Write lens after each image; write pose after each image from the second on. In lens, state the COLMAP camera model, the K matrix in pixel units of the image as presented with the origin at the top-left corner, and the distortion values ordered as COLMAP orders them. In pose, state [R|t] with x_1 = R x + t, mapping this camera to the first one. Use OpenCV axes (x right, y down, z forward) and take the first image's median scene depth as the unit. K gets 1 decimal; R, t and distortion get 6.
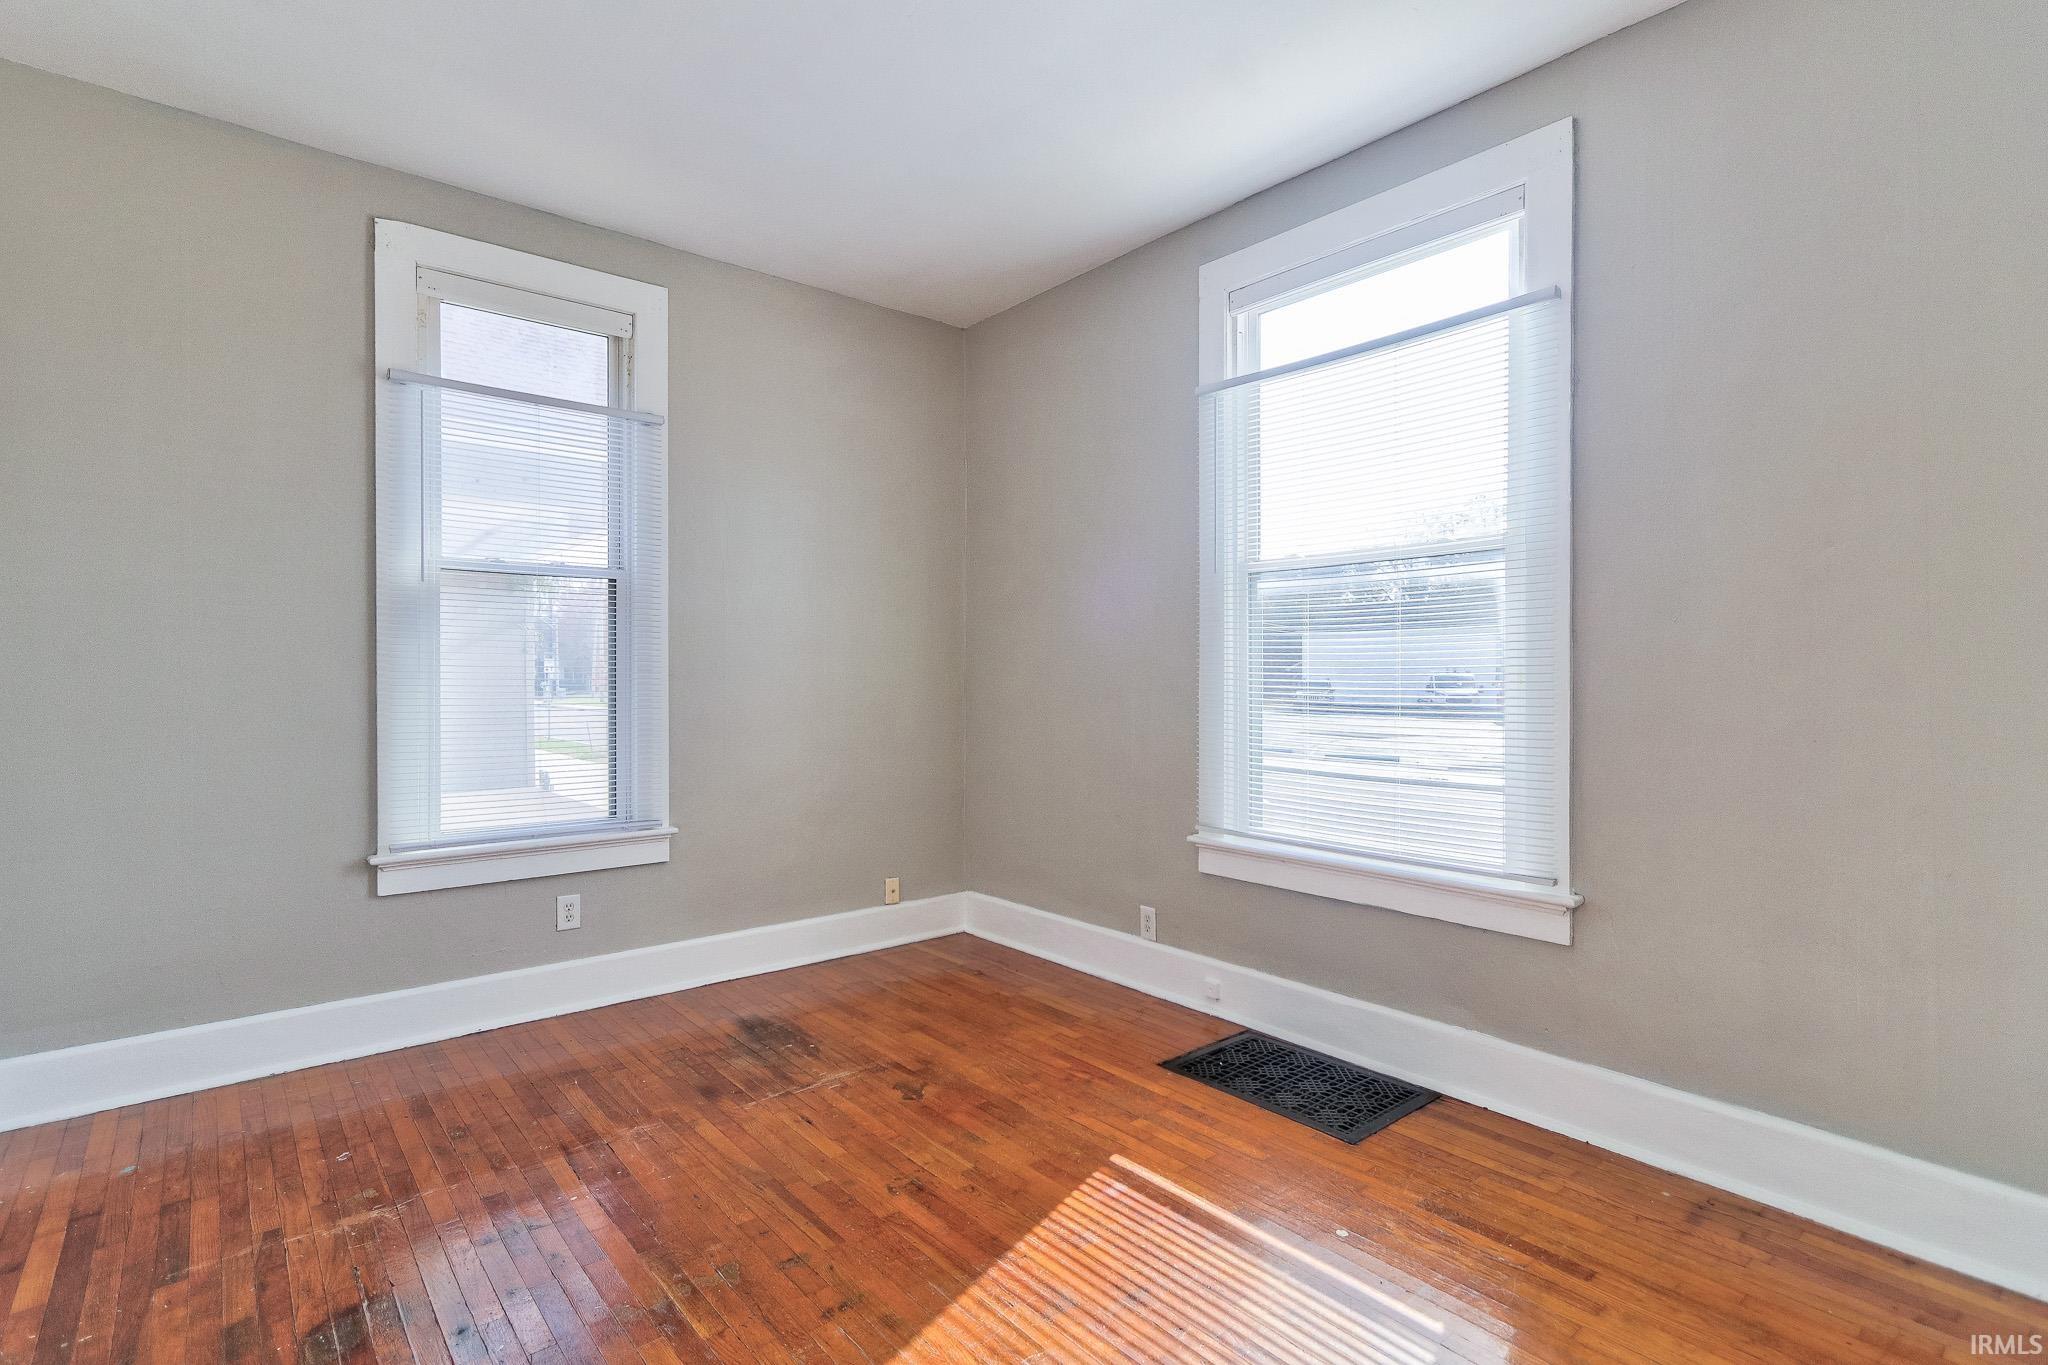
lens RADIAL K [[958.4, 0, 1030.8], [0, 958.4, 675.2], [0, 0, 1]] dist [-0.000877, 0.000215]
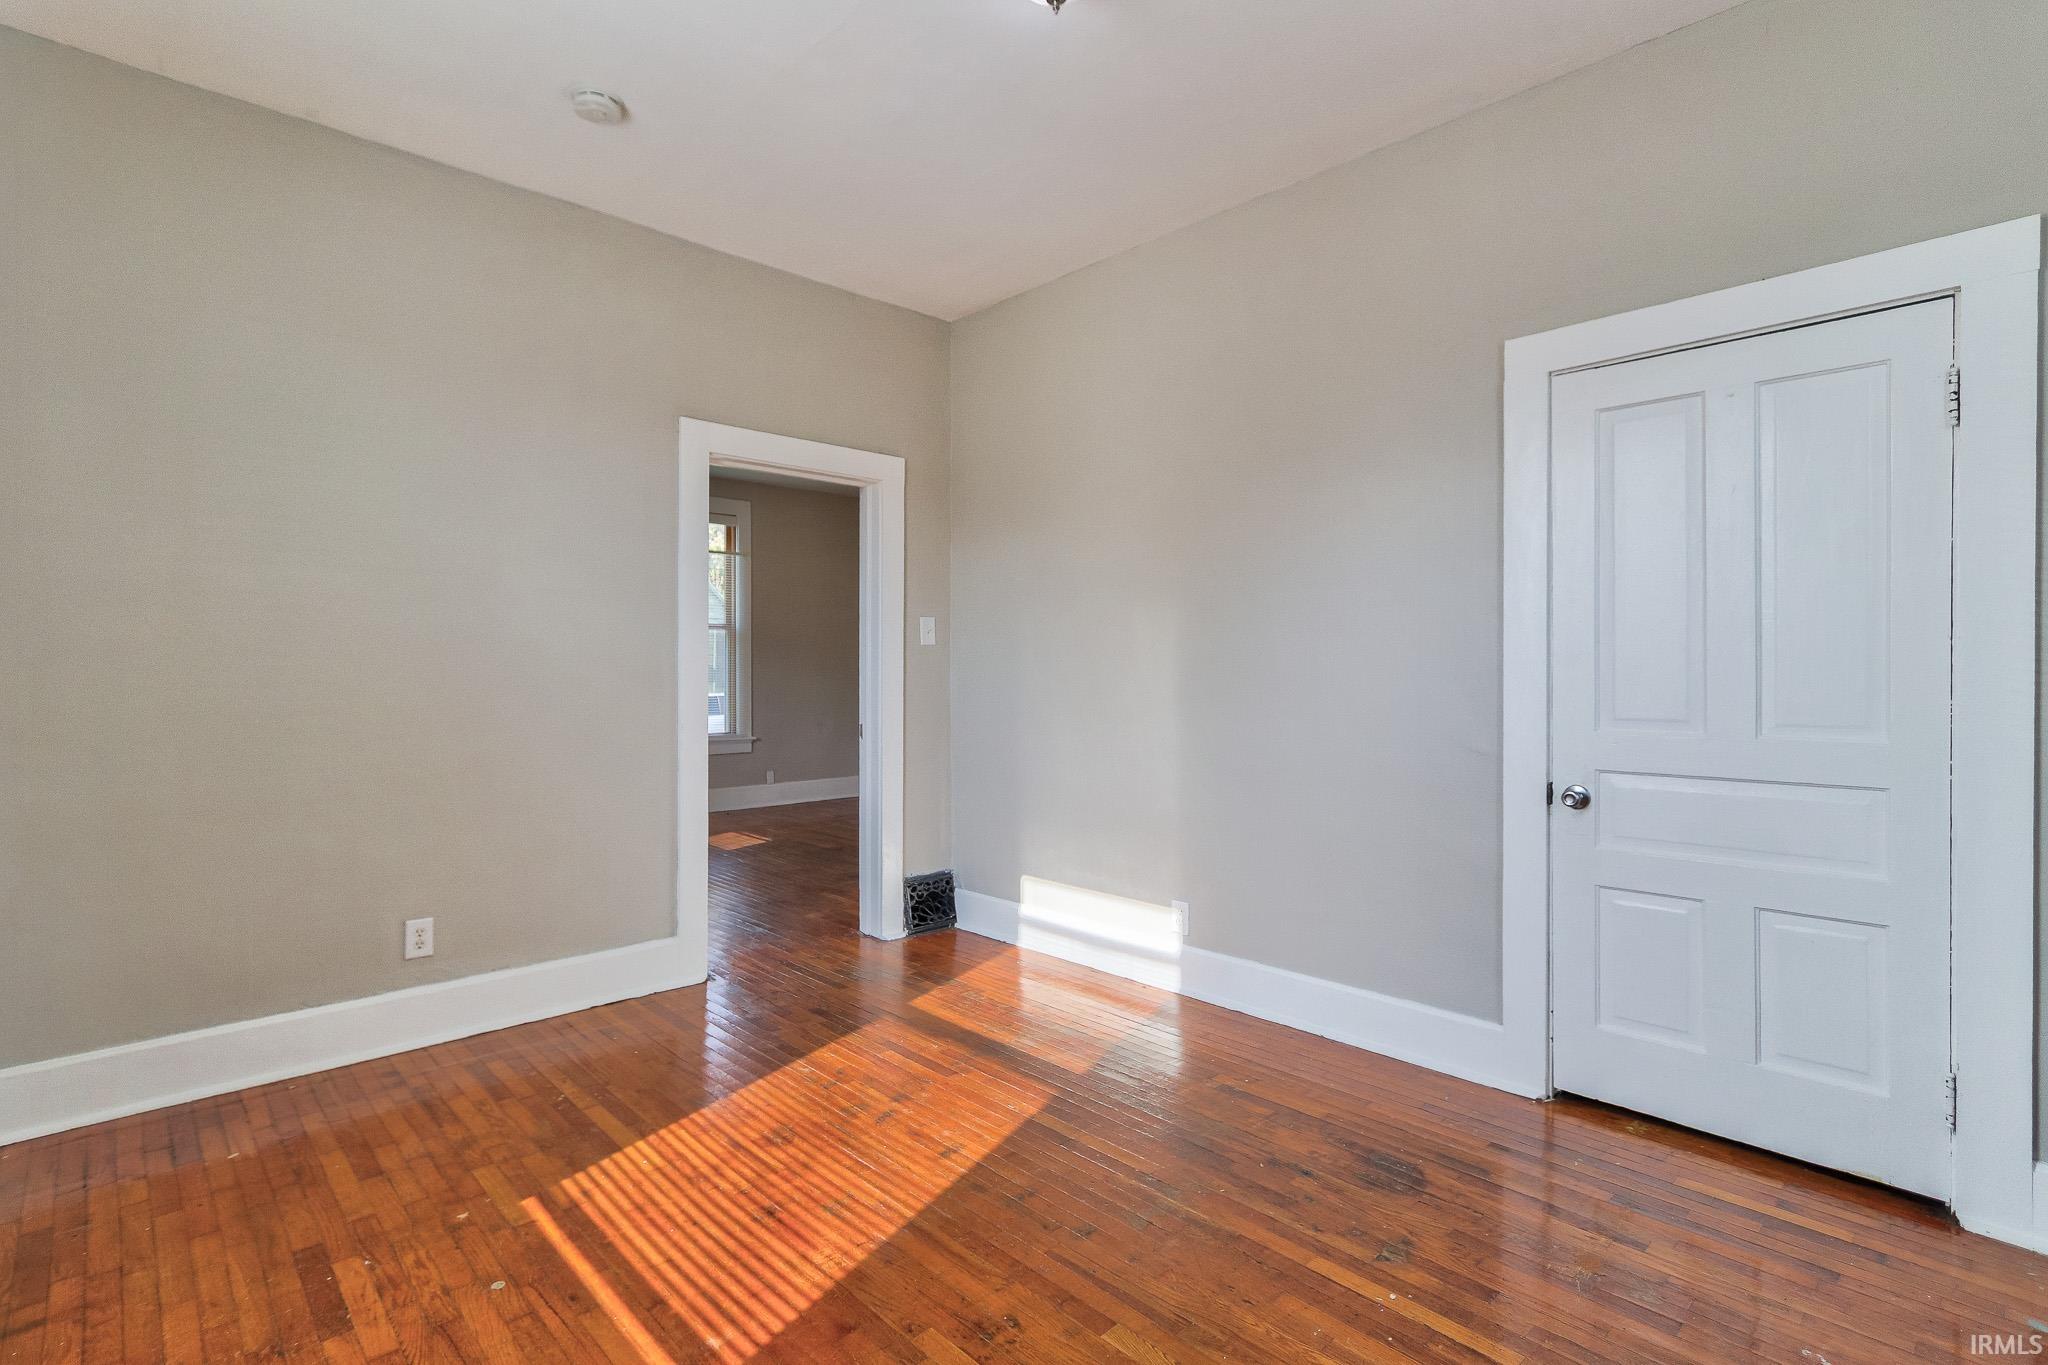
lens RADIAL K [[955.6, 0, 1009.0], [0, 955.6, 677.3], [0, 0, 1]] dist [0.000891, 0.000836]
pose [[-0.999104, -0.003805, -0.042157, -0.119789], [-0.003695, 0.999990, -0.002701, 0.013986], [0.042167, -0.002543, -0.999107, 2.032380]]
